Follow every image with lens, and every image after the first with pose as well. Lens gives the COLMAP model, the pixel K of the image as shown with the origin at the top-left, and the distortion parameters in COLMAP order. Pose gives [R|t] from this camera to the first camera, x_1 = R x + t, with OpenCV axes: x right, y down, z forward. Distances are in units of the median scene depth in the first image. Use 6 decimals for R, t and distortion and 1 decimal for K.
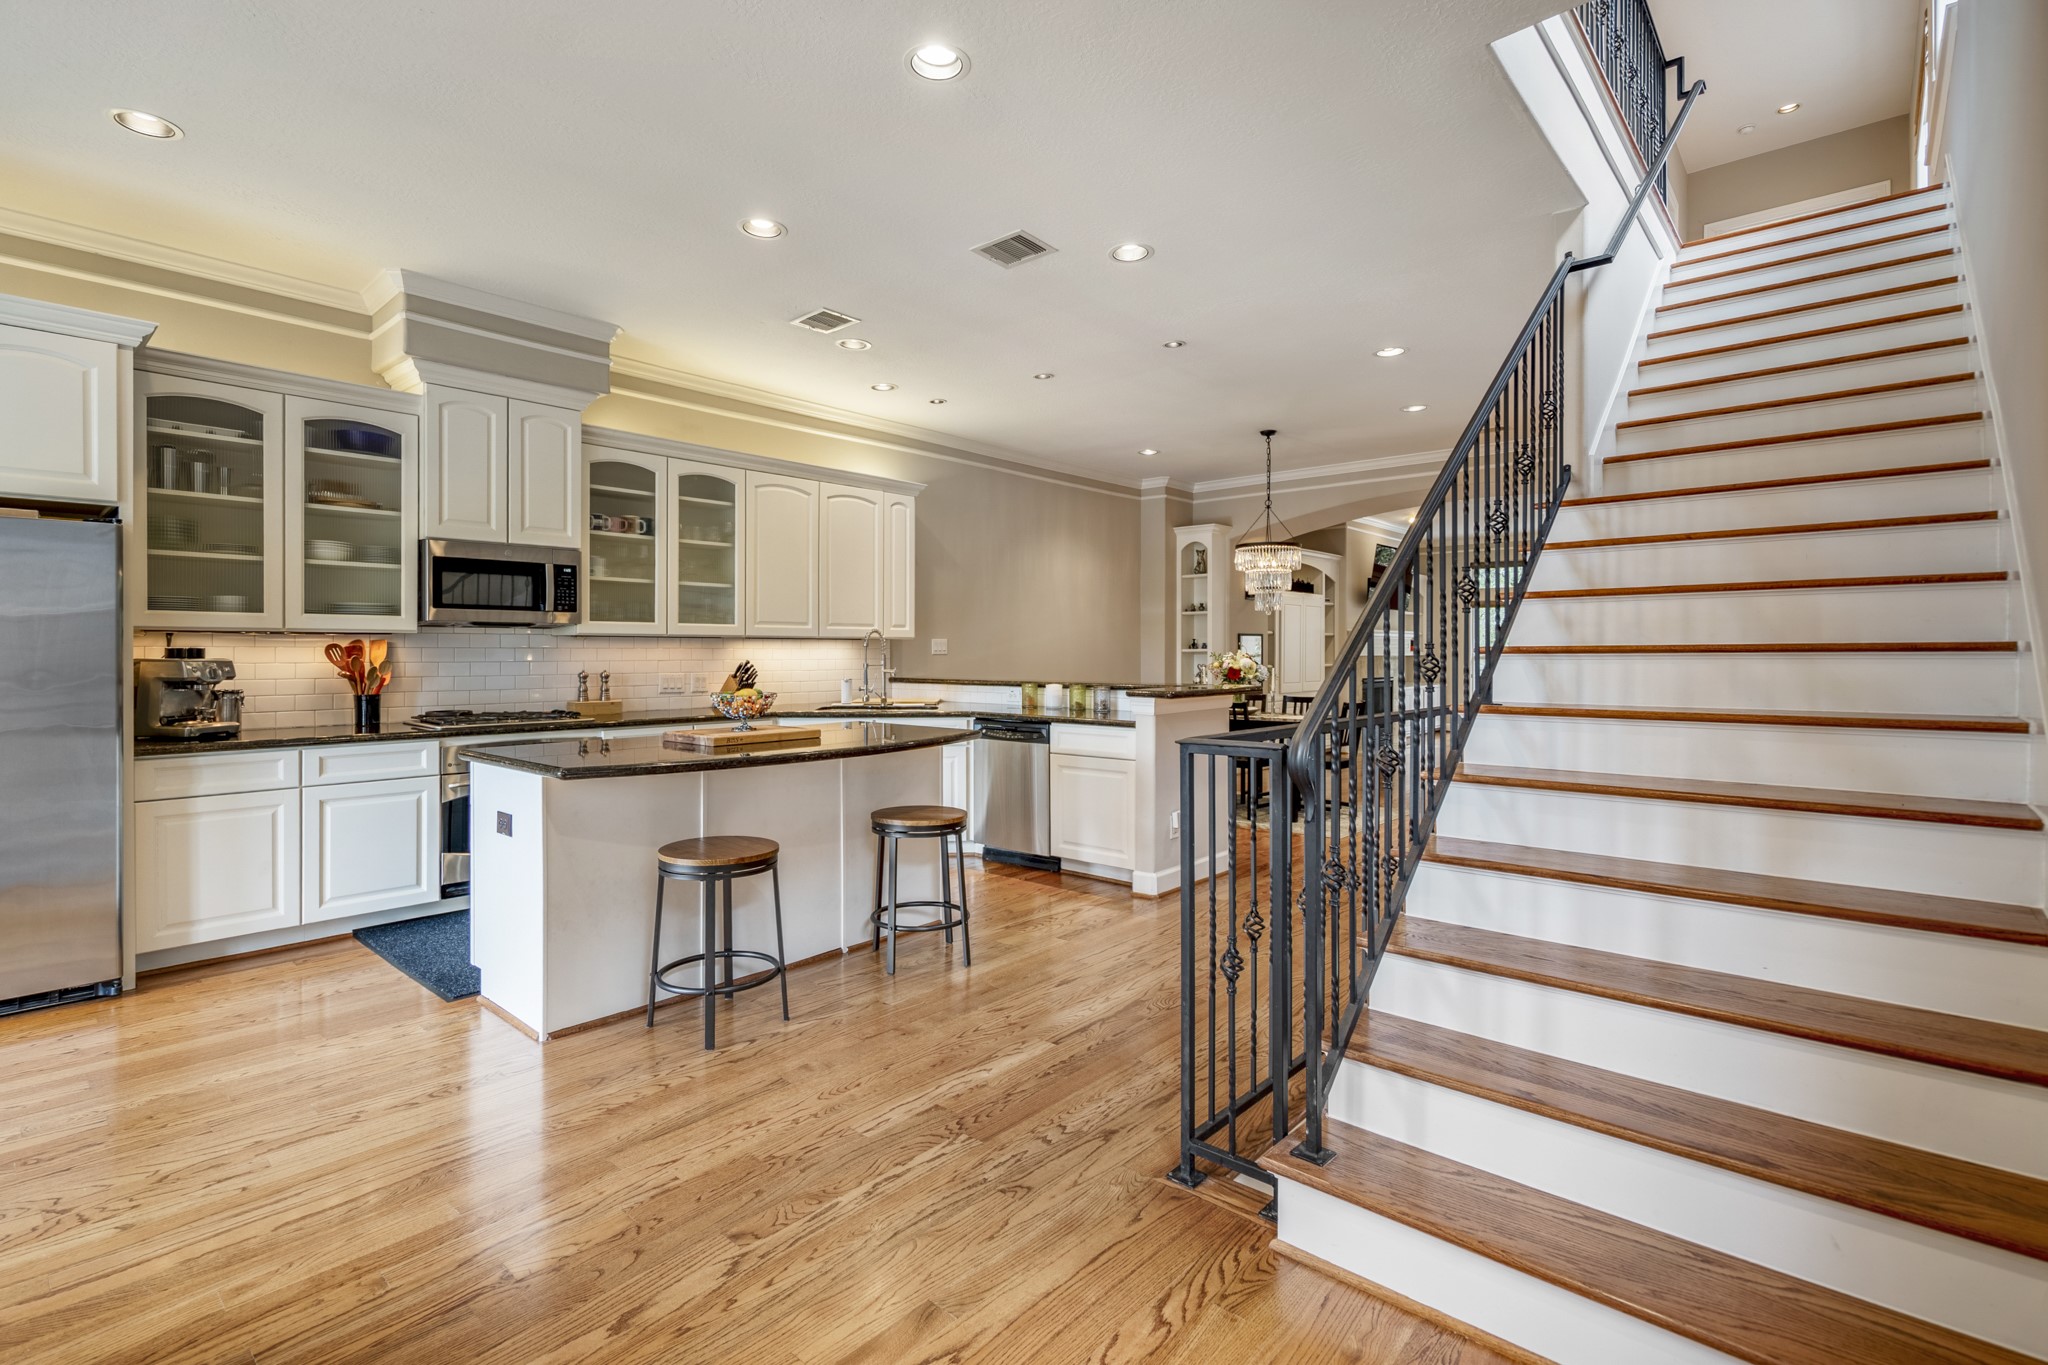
lens RADIAL K [[942.6, 0, 1028.3], [0, 942.6, 665.2], [0, 0, 1]] dist [0.001475, -0.000544]
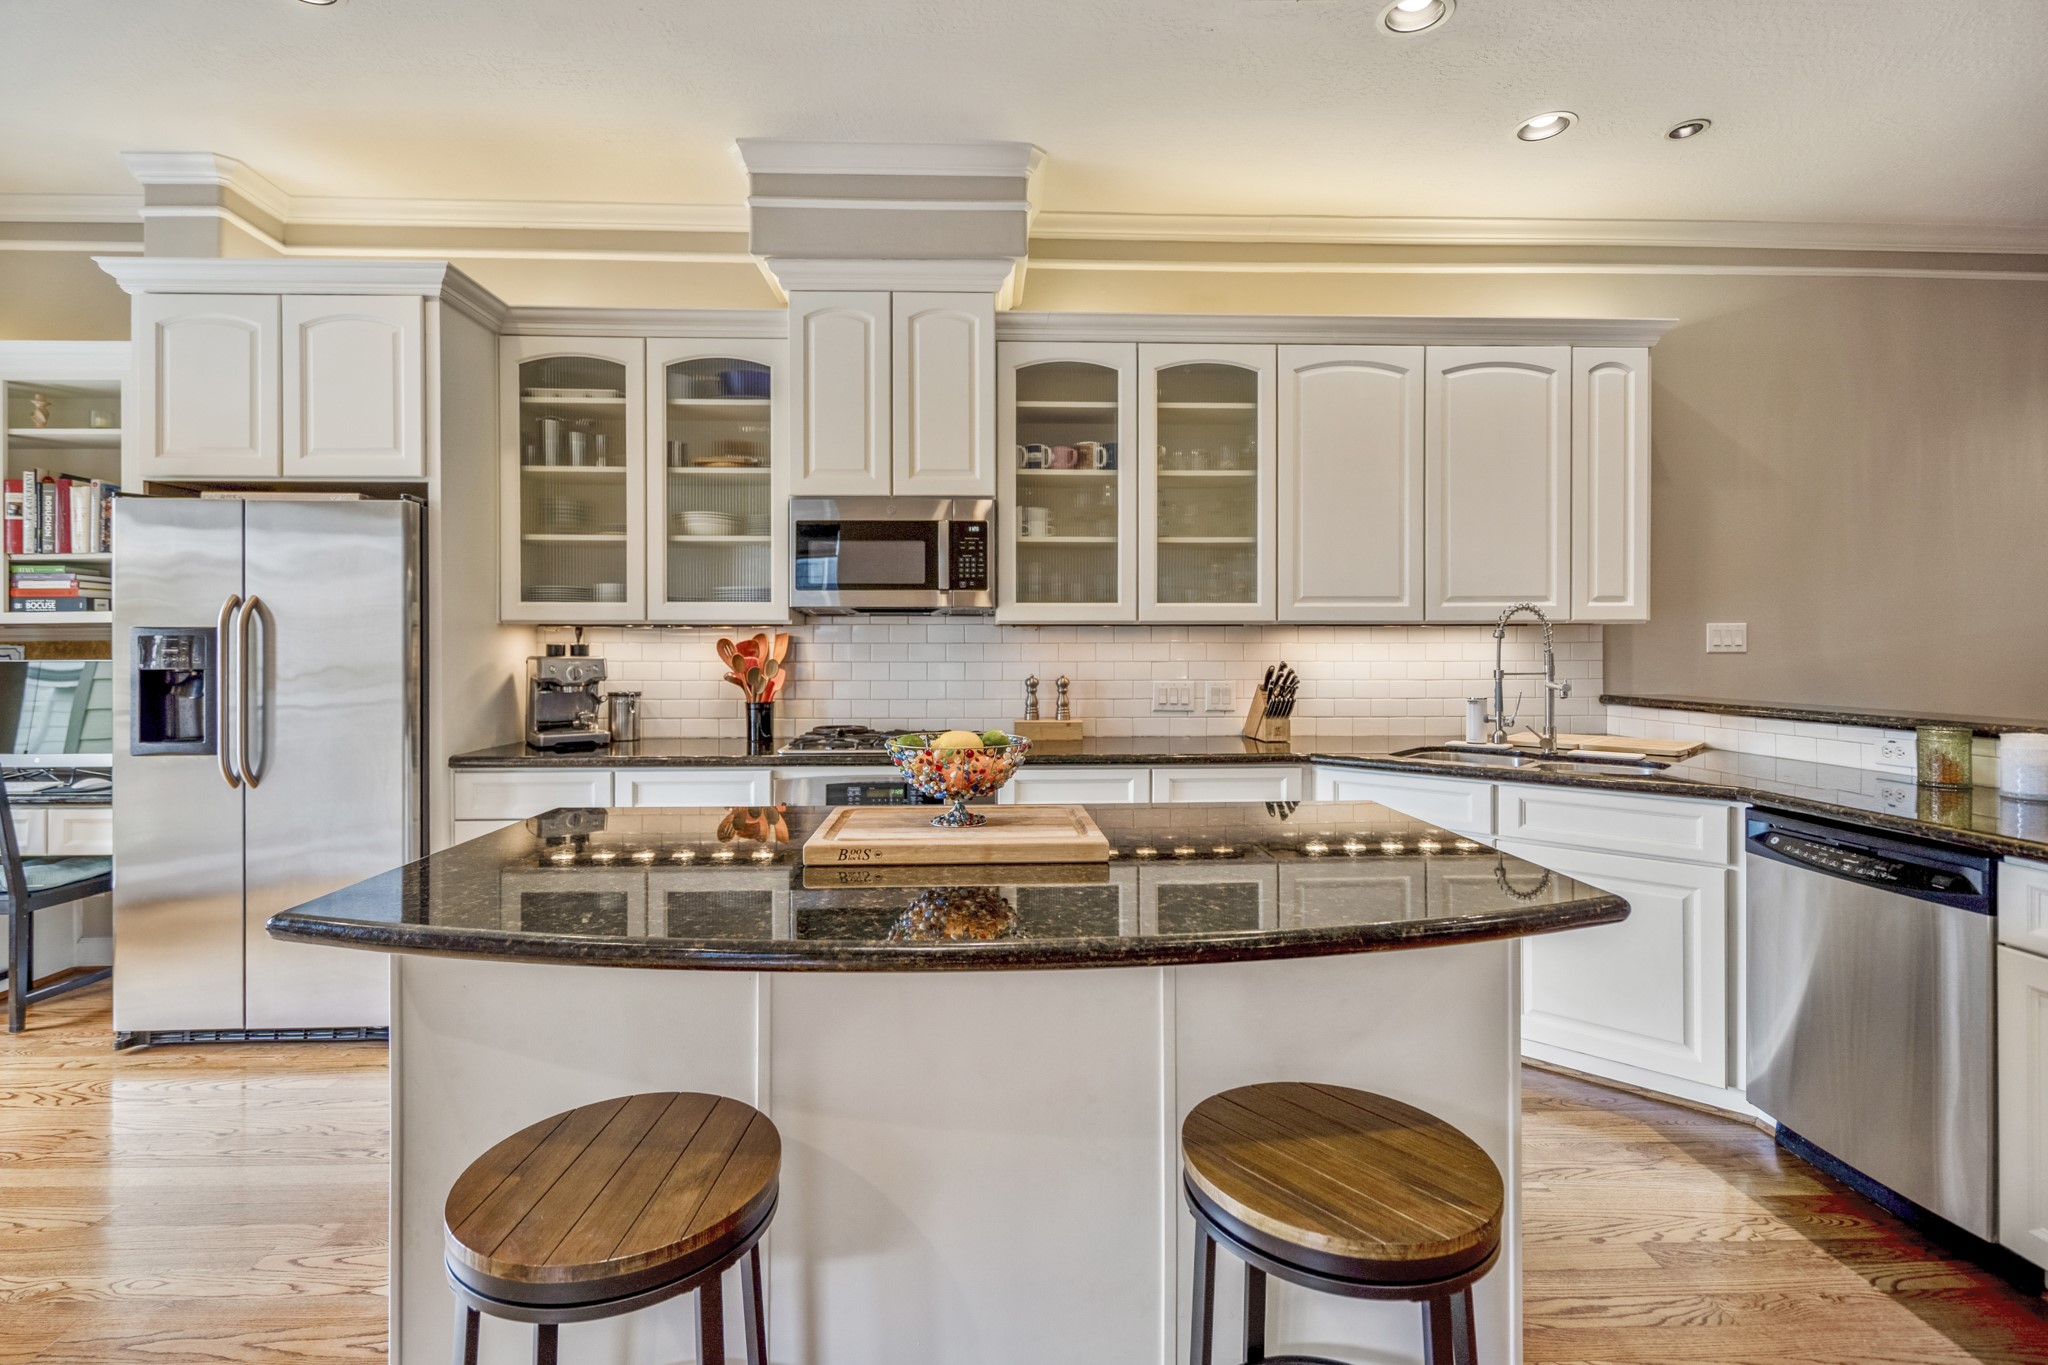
lens RADIAL K [[942.6, 0, 1024.6], [0, 942.6, 651.7], [0, 0, 1]] dist [0.001475, -0.000544]
pose [[0.679500, 0.002759, -0.733670, 0.036224], [-0.009784, 0.999938, -0.005302, -0.008083], [0.733610, 0.010781, 0.679485, 0.545253]]
